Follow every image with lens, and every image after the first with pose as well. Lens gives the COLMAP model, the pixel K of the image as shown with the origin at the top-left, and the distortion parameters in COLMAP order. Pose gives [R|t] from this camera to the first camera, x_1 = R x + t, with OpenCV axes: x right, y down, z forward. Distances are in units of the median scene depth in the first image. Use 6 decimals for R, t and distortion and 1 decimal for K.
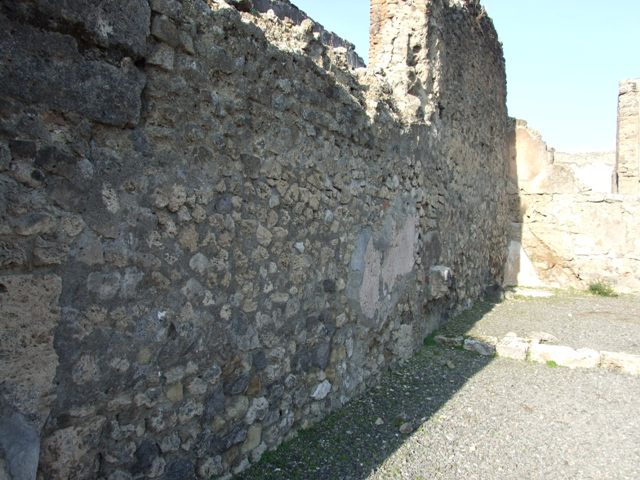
lens RADIAL K [[508.2, 0, 321.5], [0, 508.2, 235.5], [0, 0, 1]] dist [-0.064667, 0.060842]
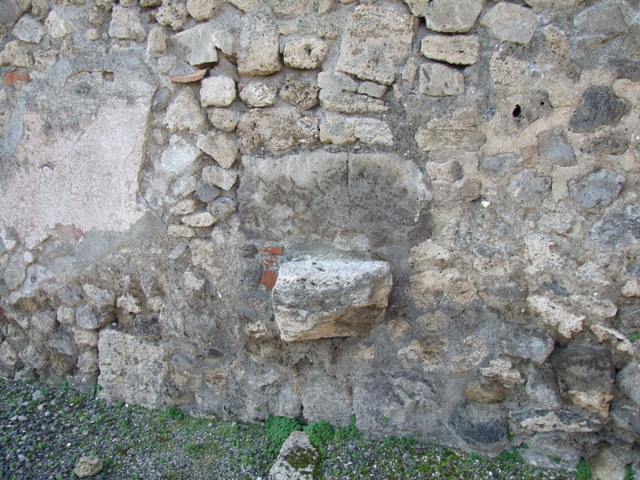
lens RADIAL K [[508.2, 0, 320.0], [0, 508.2, 240.2], [0, 0, 1]] dist [-0.064667, 0.060842]
pose [[0.220553, 0.253573, -0.941837, 0.701758], [-0.055862, 0.967314, 0.247351, -0.045865], [0.973774, -0.001941, 0.227510, 1.181408]]
